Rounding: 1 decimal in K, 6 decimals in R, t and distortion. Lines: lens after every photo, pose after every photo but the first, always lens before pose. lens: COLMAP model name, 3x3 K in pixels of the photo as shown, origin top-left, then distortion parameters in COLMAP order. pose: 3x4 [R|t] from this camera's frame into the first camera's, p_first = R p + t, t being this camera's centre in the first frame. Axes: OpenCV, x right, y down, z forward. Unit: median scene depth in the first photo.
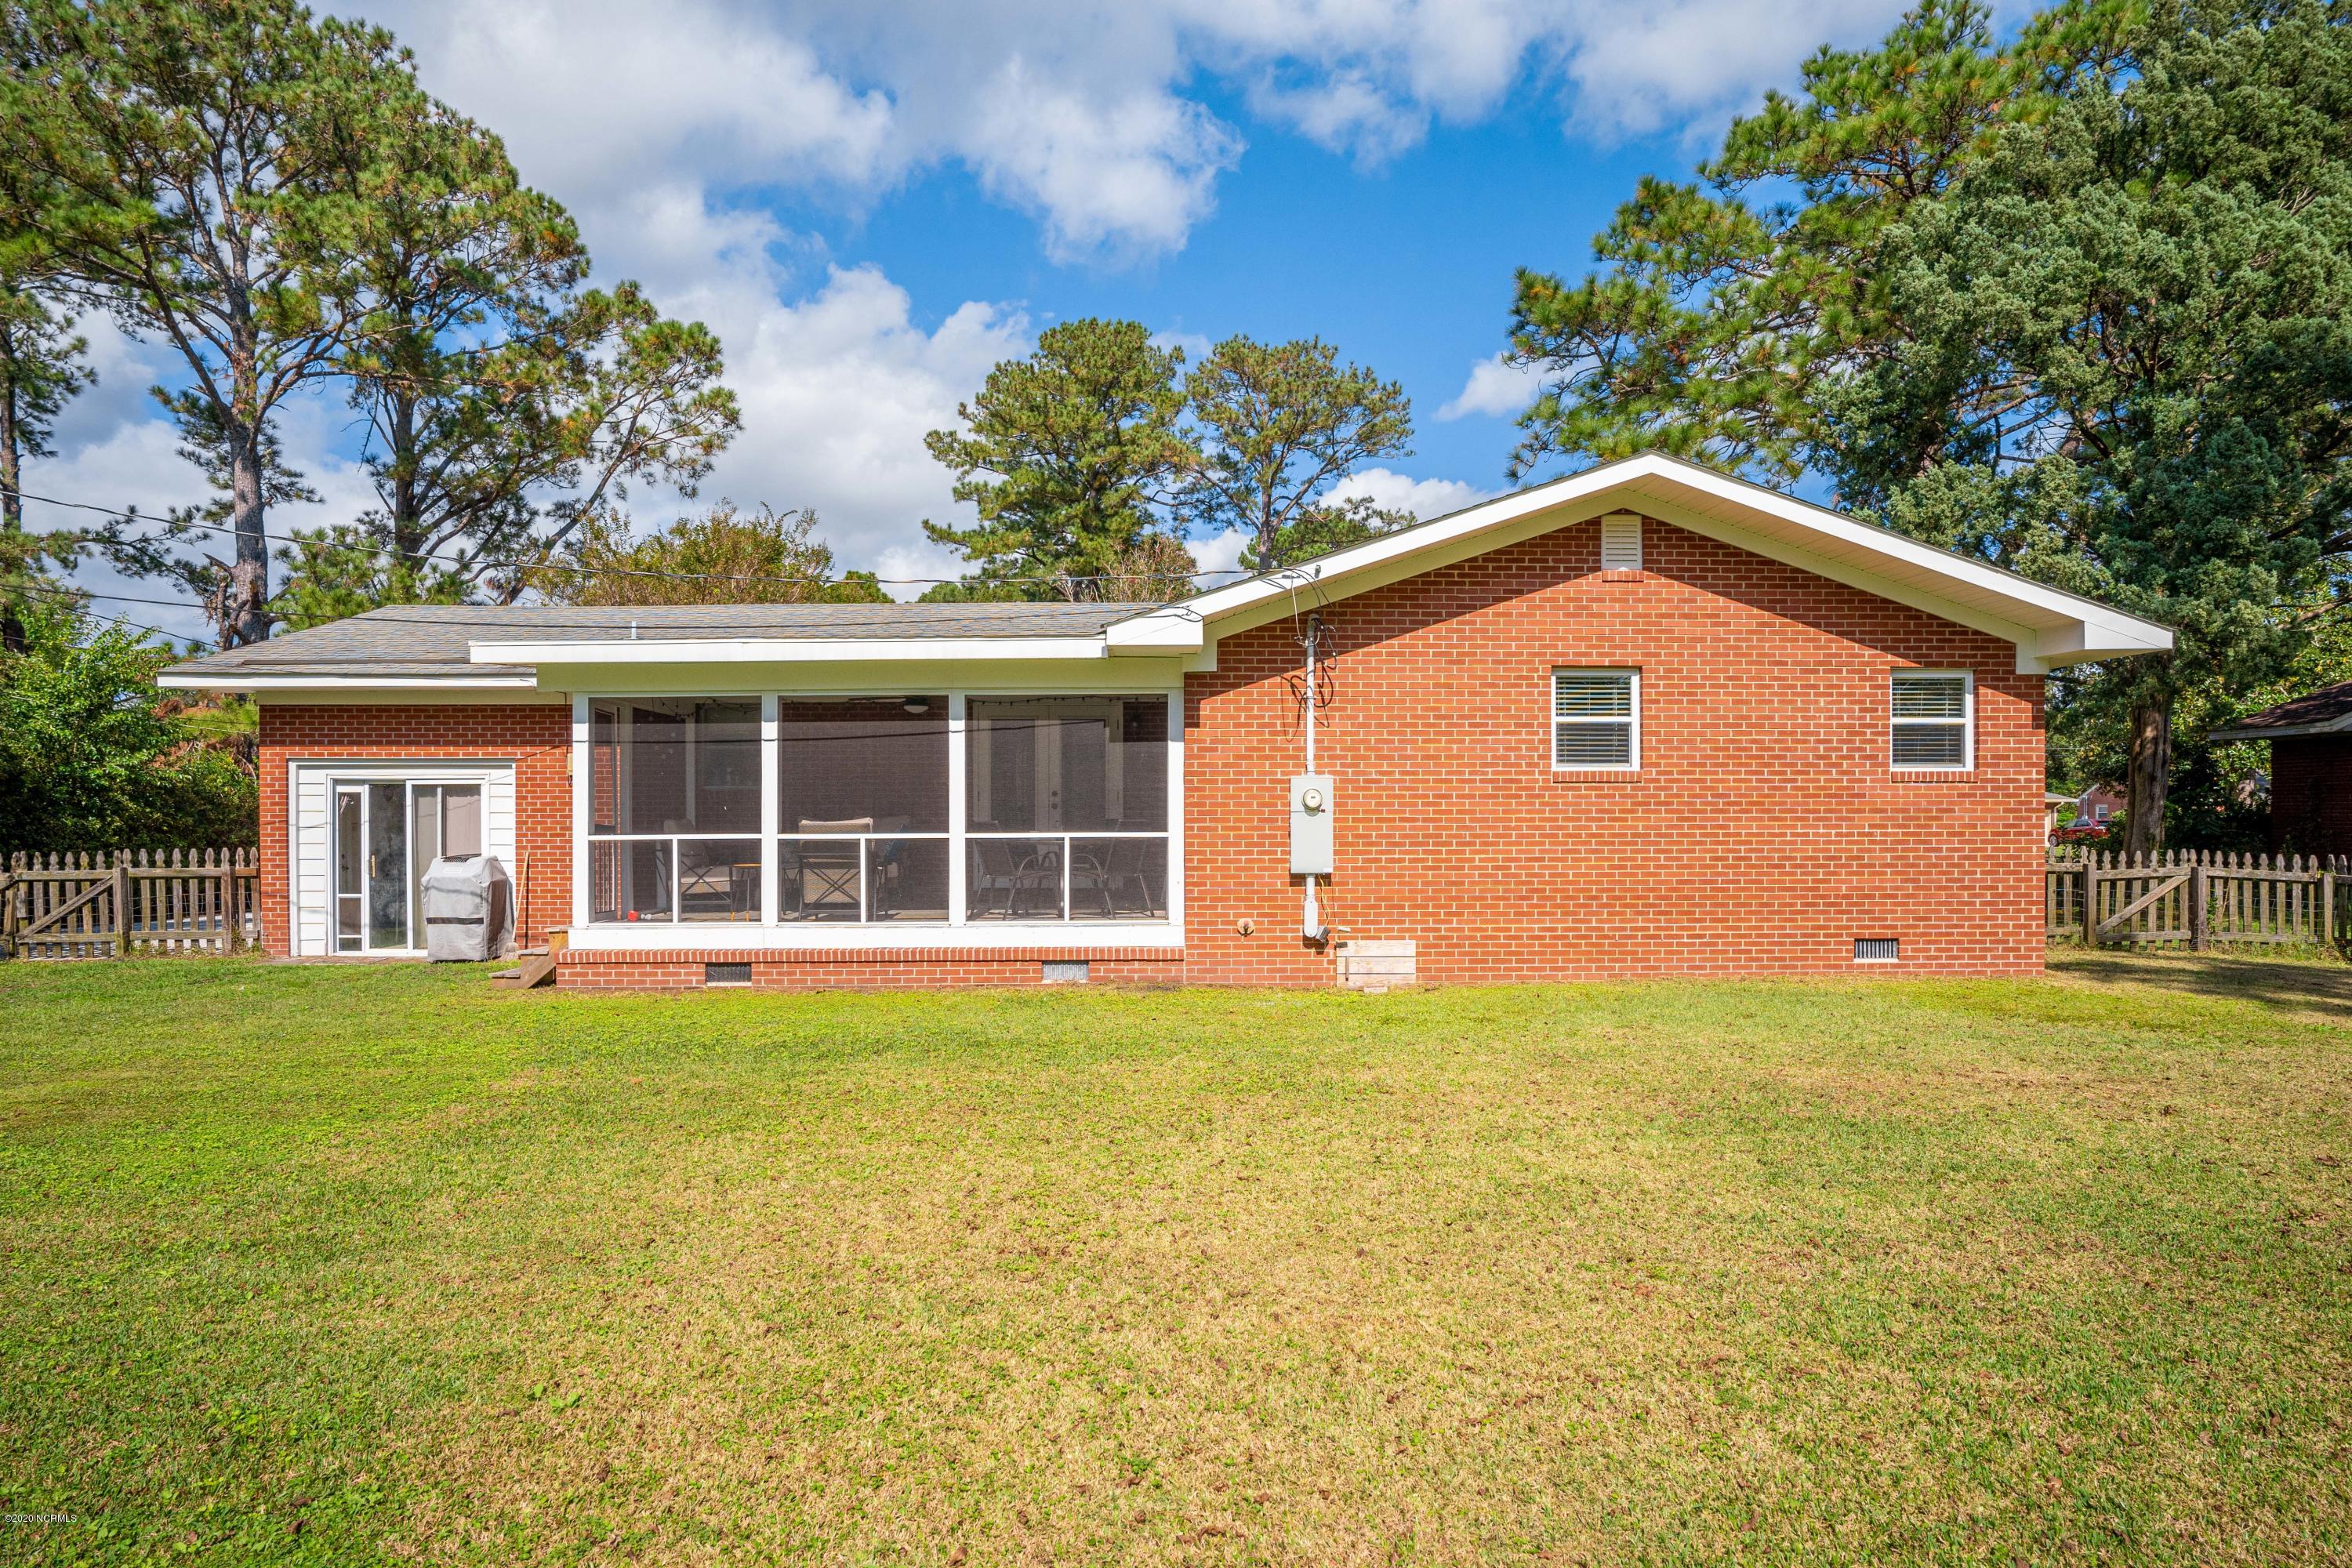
lens RADIAL K [[1329.9, 0, 1175.4], [0, 1329.9, 825.8], [0, 0, 1]] dist [-0.062533, 0.038236]
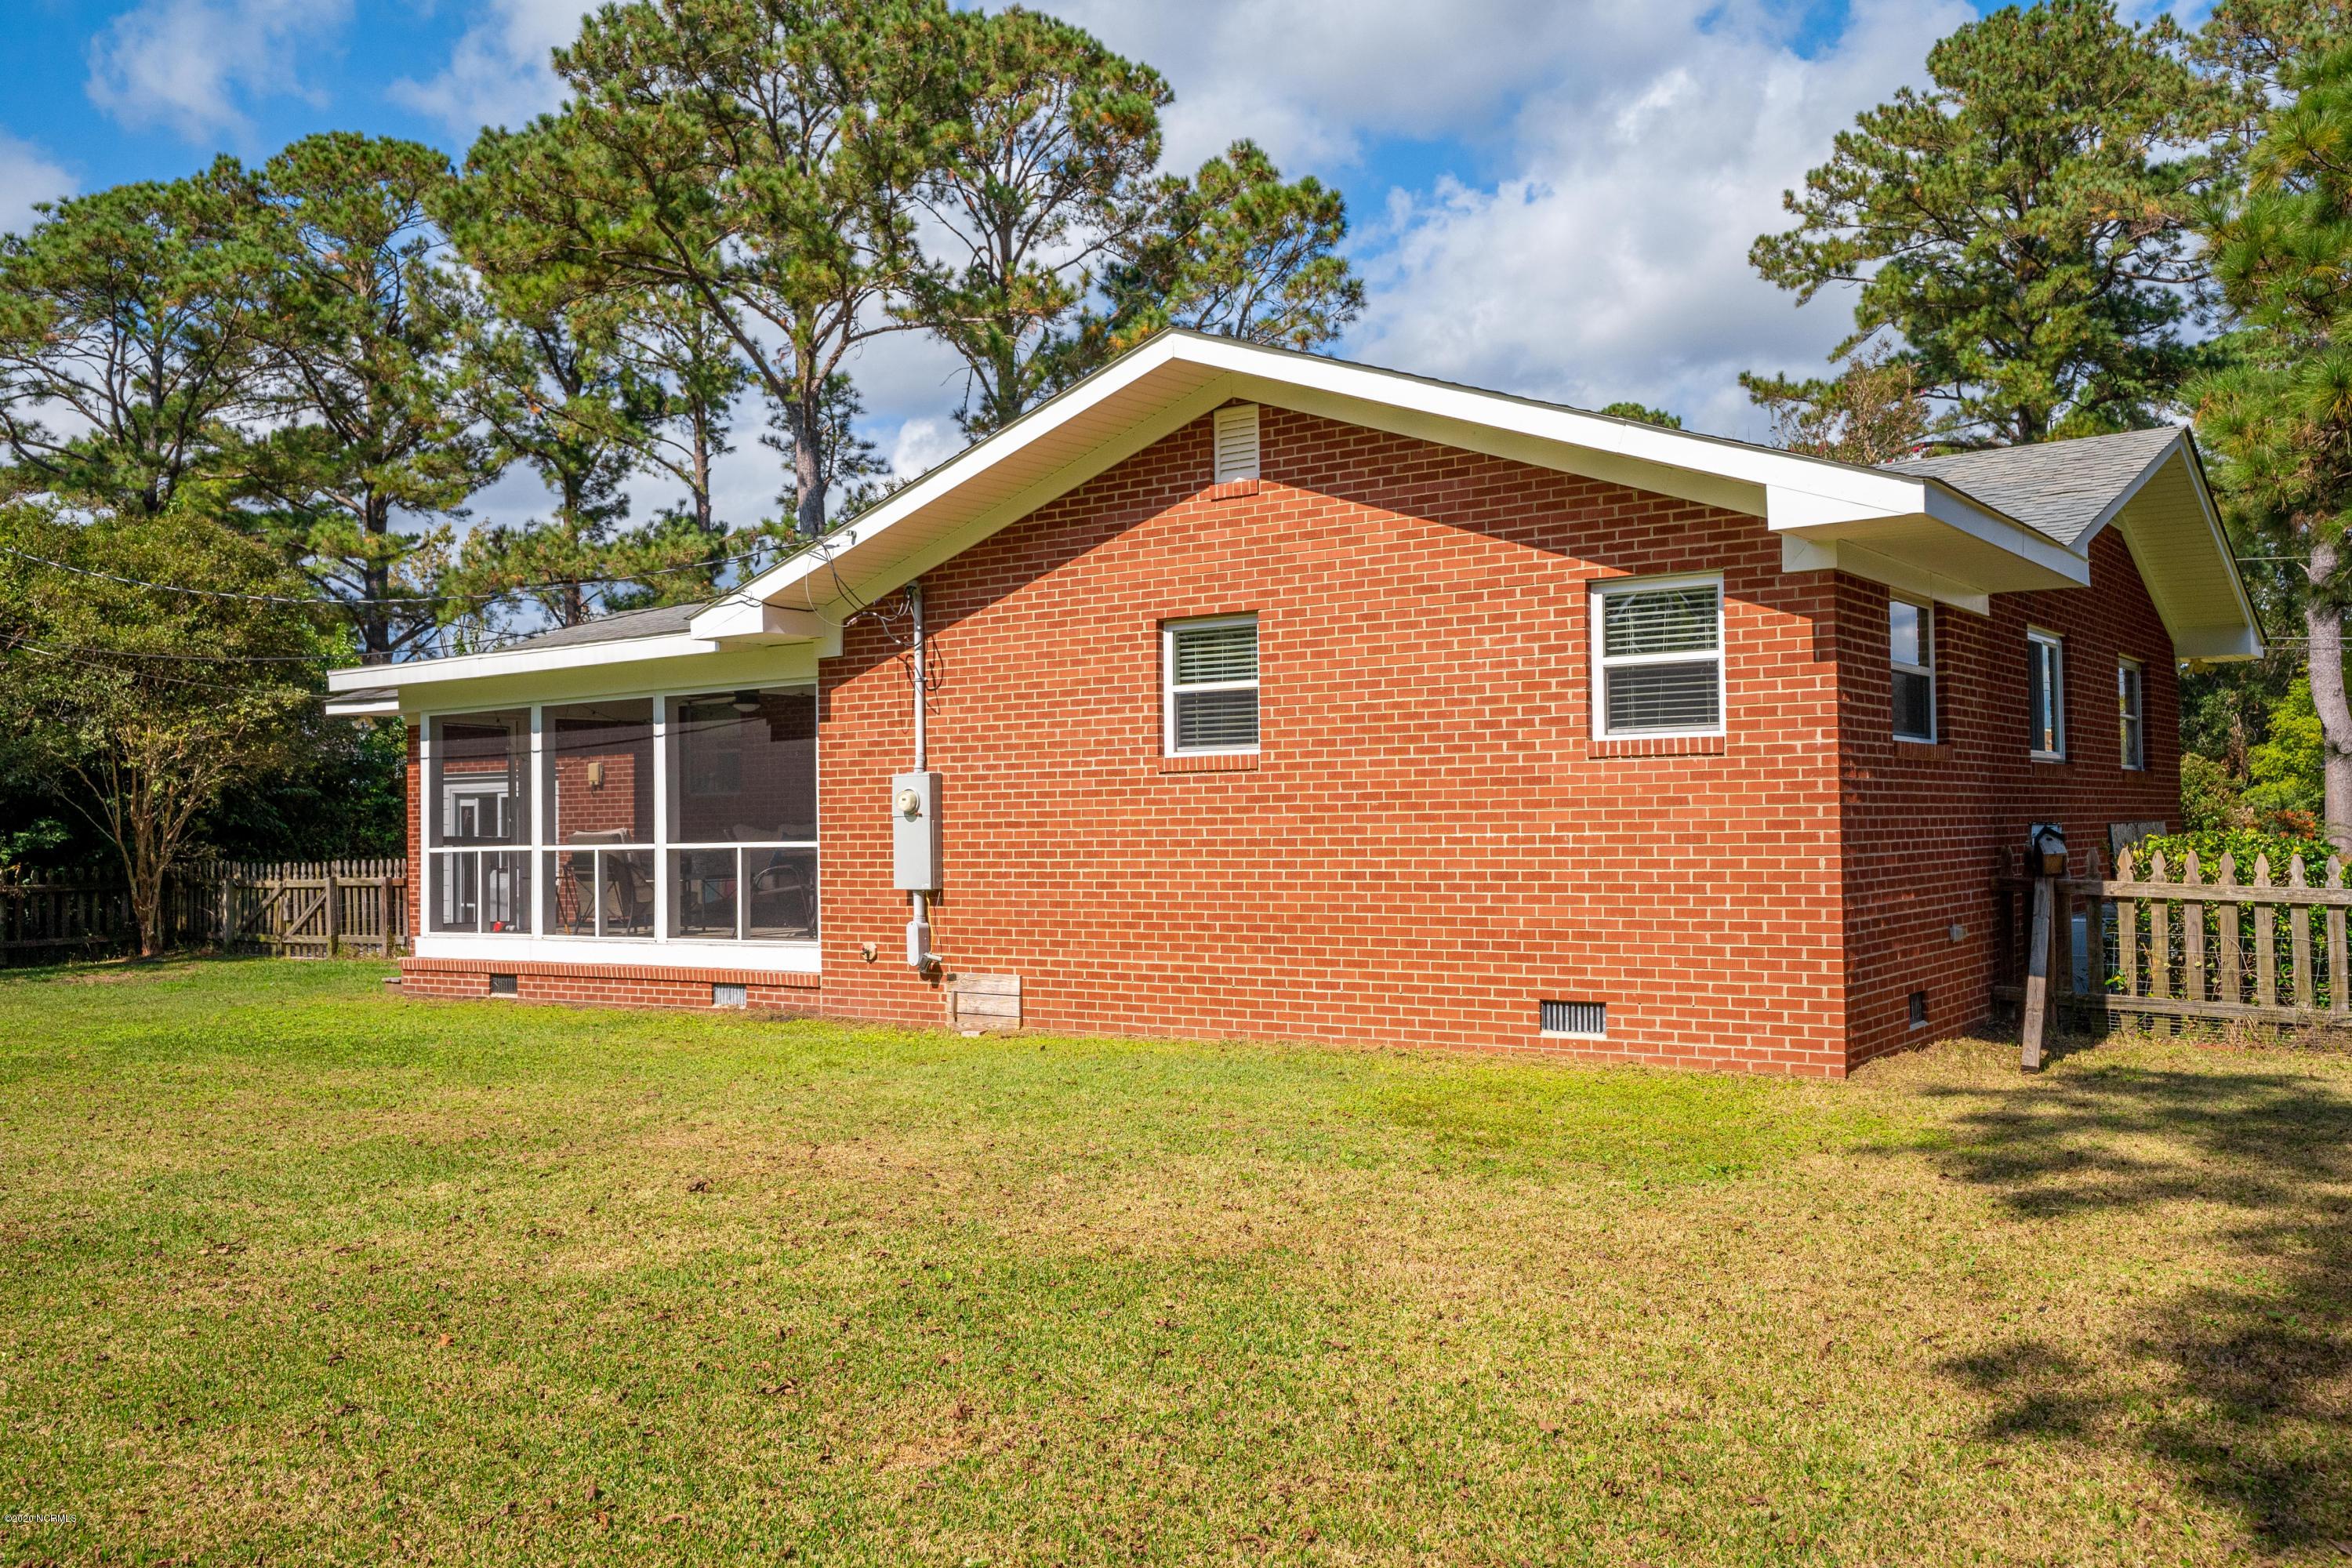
lens RADIAL K [[1975.5, 0, 1176.0], [0, 1975.5, 784.0], [0, 0, 1]] dist [-0.021840, 0.105651]
pose [[0.798786, -0.022693, -0.601187, 0.951873], [0.010790, 0.999668, -0.023397, -0.000256], [0.601519, 0.012203, 0.798765, 0.101577]]
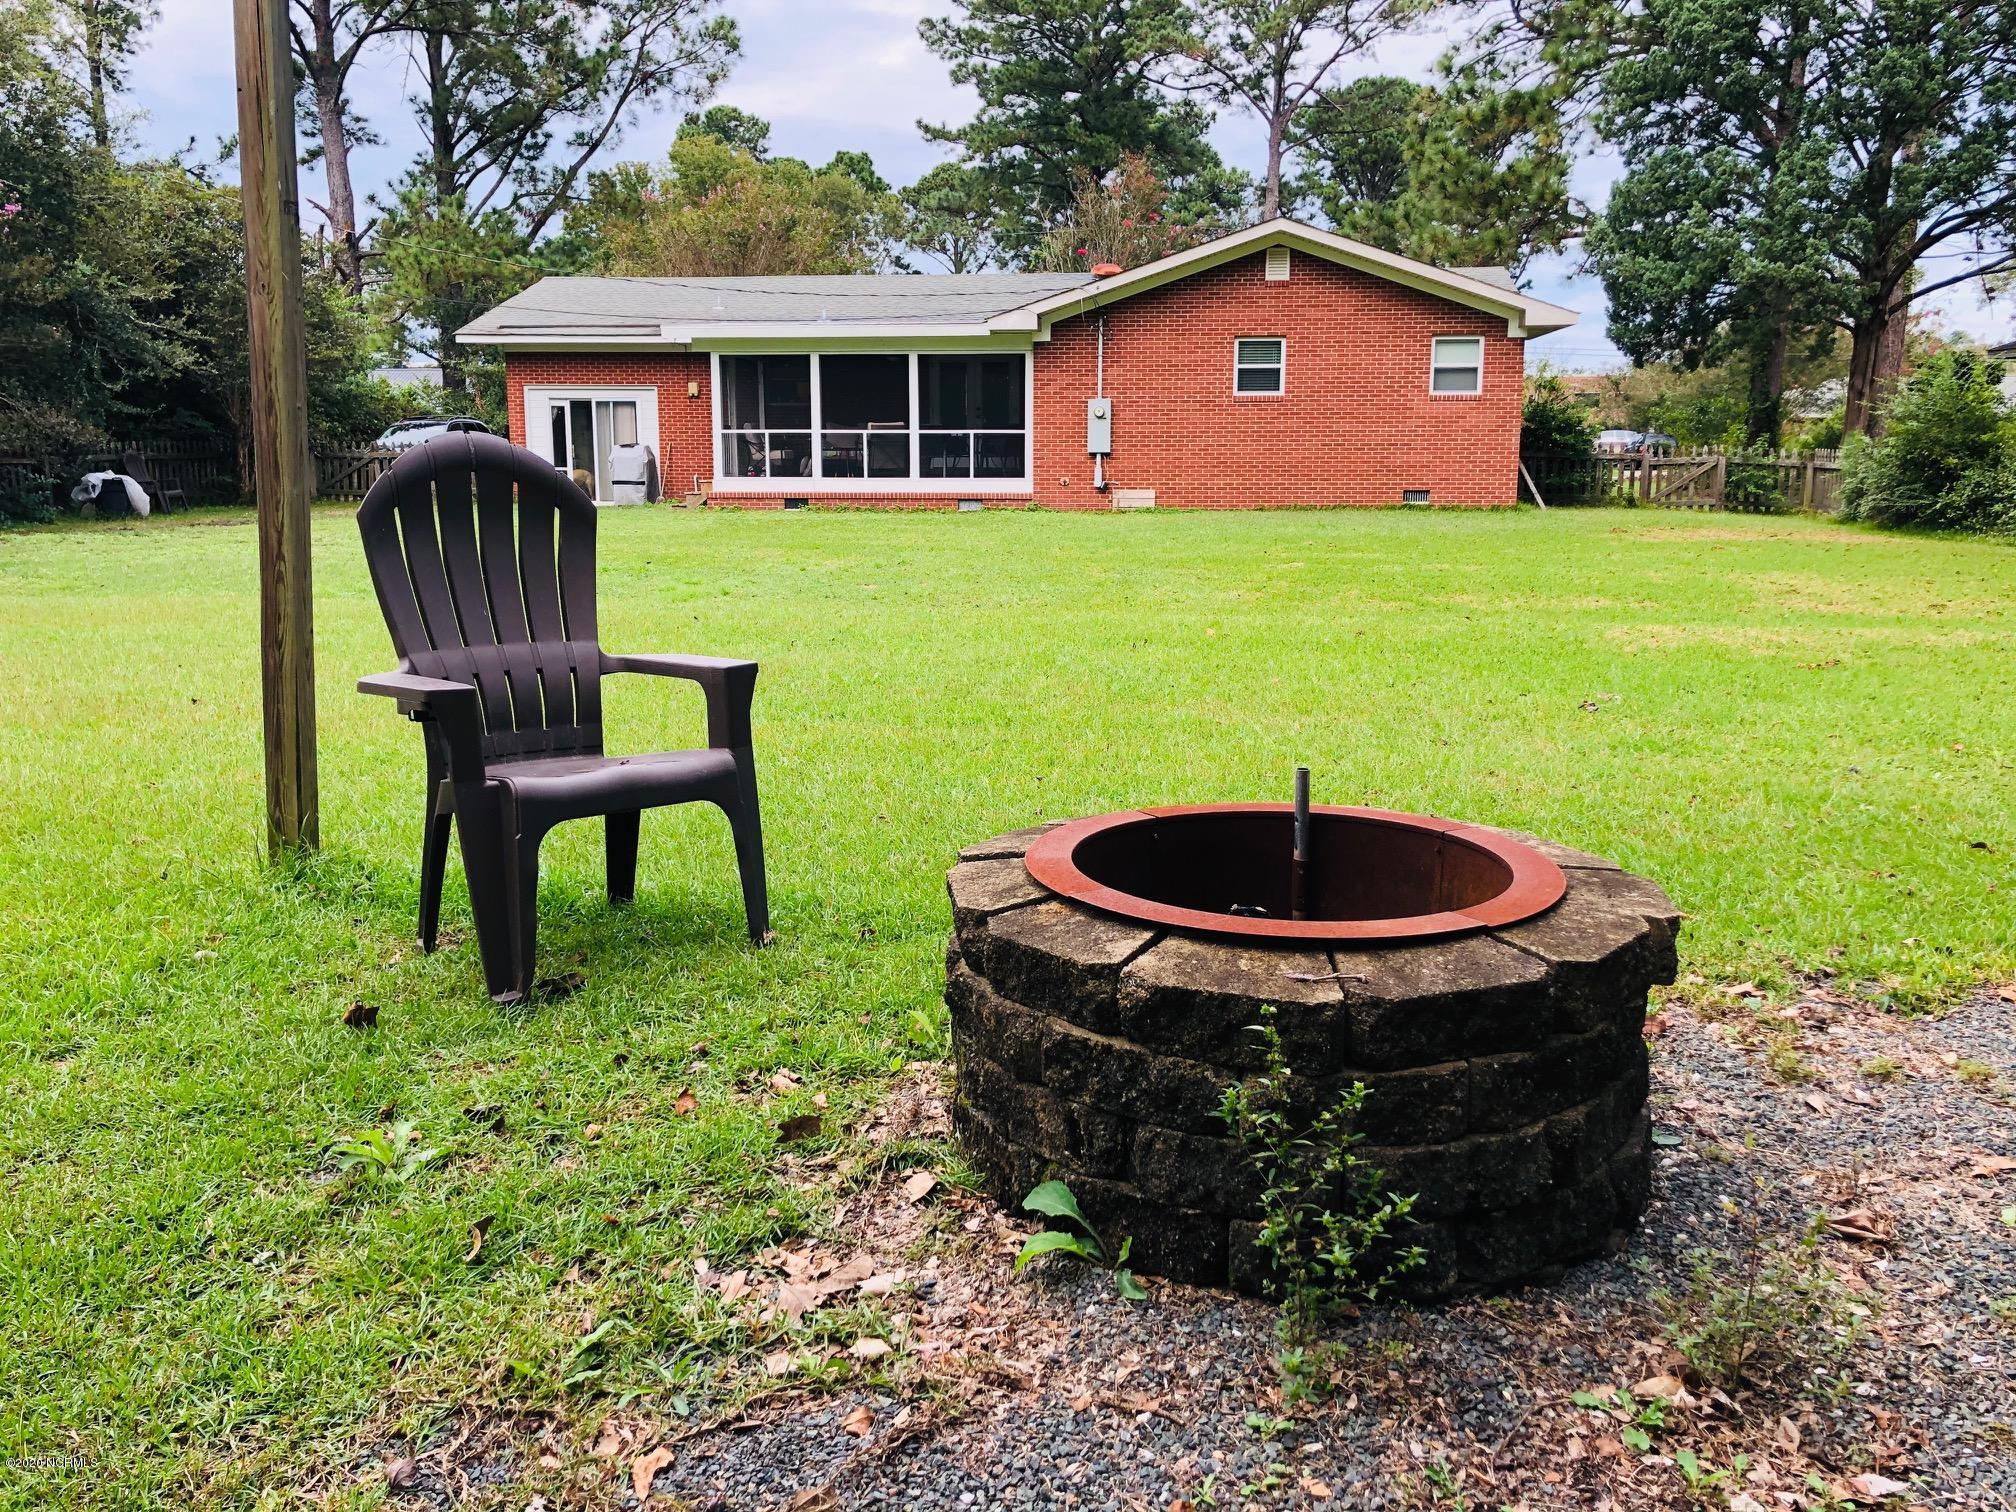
lens RADIAL K [[1661.1, 0, 1026.0], [0, 1661.1, 745.2], [0, 0, 1]] dist [0.060625, -0.115282]
pose [[0.991020, 0.026597, -0.131043, 0.309169], [-0.003523, 0.984872, 0.173250, 0.035376], [0.133669, -0.171232, 0.976121, -1.334215]]
